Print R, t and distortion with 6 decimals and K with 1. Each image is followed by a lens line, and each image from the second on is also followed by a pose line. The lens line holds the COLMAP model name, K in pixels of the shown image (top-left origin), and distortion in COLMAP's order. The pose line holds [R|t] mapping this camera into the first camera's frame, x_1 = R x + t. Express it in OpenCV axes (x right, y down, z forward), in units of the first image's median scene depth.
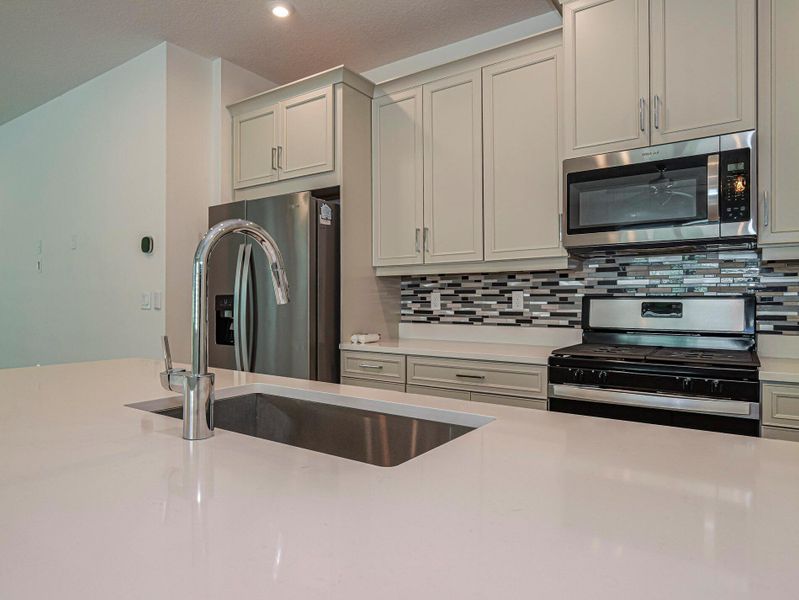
lens RADIAL K [[520.7, 0, 387.1], [0, 520.7, 304.6], [0, 0, 1]] dist [0.005554, -0.004774]
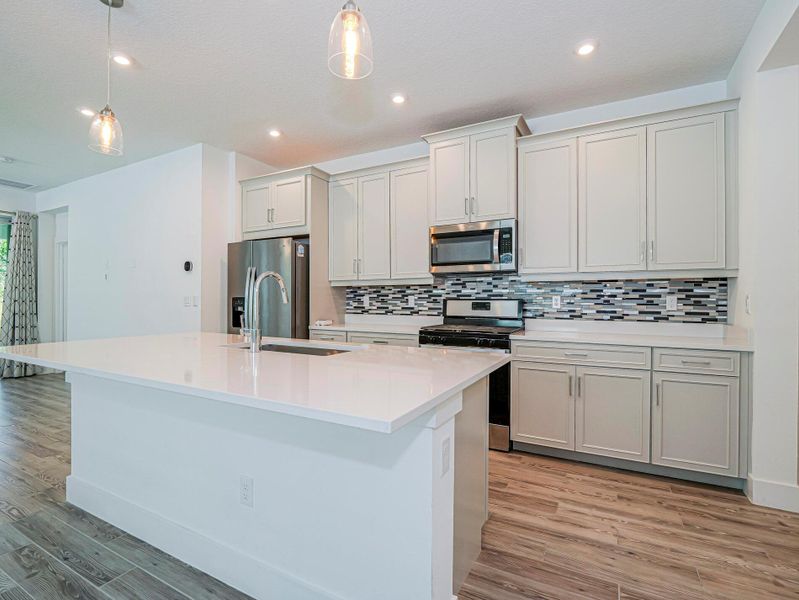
lens RADIAL K [[401.0, 0, 392.9], [0, 401.0, 302.3], [0, 0, 1]] dist [-0.001068, -0.001730]
pose [[0.993558, 0.001334, 0.113320, 0.034554], [-0.001151, 0.999998, -0.001681, -0.001043], [-0.113322, 0.001540, 0.993557, -0.350071]]
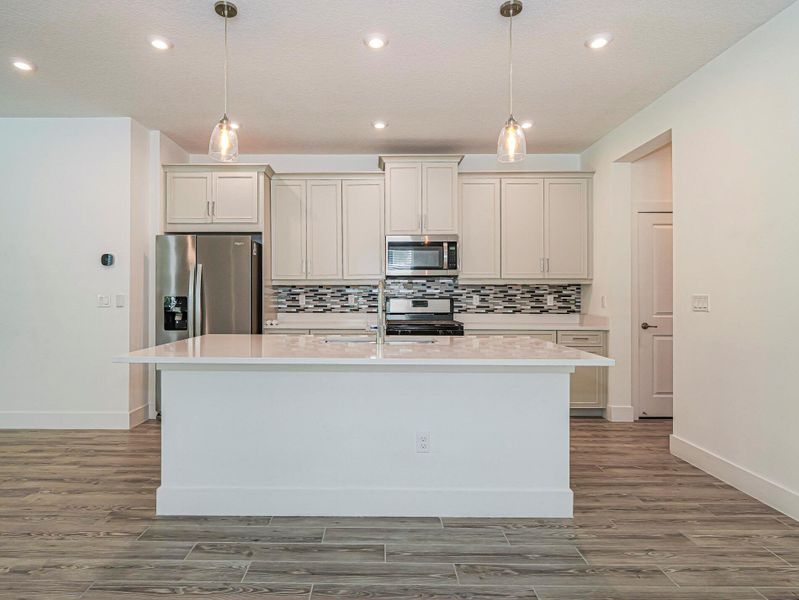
lens RADIAL K [[450.4, 0, 377.2], [0, 450.4, 298.8], [0, 0, 1]] dist [0.002861, 0.001296]
pose [[0.820270, -0.004877, 0.571956, -0.626075], [0.003659, 0.999988, 0.003279, -0.015817], [-0.571965, -0.000597, 0.820278, -0.419624]]
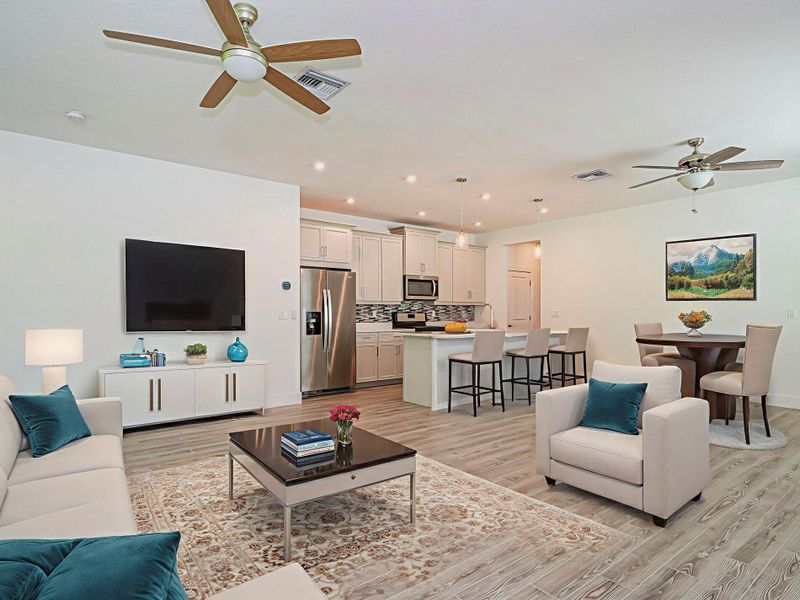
lens RADIAL K [[451.0, 0, 398.1], [0, 451.0, 305.8], [0, 0, 1]] dist [0.002861, 0.001296]
pose [[0.271638, 0.011245, 0.962334, -2.185143], [0.004898, 0.999903, -0.013066, -0.018629], [-0.962387, 0.008263, 0.271557, 0.180957]]
